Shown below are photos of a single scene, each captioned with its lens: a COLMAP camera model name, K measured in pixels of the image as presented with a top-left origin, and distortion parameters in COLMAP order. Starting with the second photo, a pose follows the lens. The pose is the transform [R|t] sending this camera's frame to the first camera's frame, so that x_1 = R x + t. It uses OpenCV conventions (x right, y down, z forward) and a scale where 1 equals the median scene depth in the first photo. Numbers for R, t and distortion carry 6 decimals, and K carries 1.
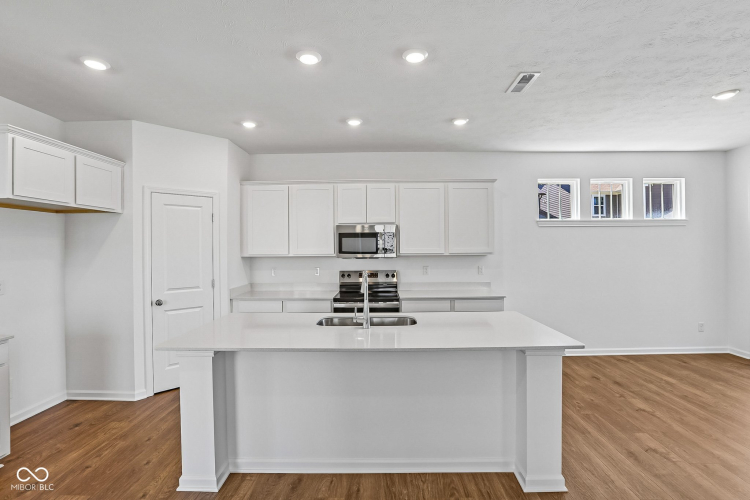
lens RADIAL K [[351.5, 0, 376.5], [0, 351.5, 248.4], [0, 0, 1]] dist [-0.052288, 0.018770]
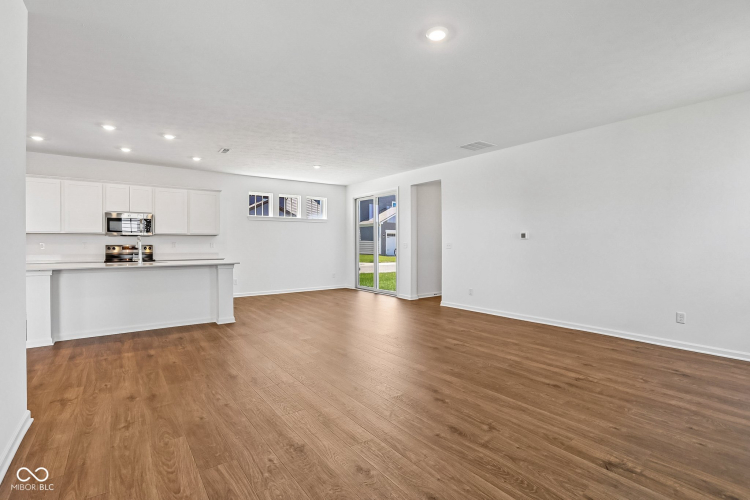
lens RADIAL K [[351.5, 0, 376.5], [0, 351.5, 248.4], [0, 0, 1]] dist [-0.052288, 0.018770]
pose [[0.790333, 0.000009, 0.612678, -0.095754], [-0.006545, 0.999943, 0.008428, 0.065549], [-0.612643, -0.010671, 0.790288, -0.811629]]
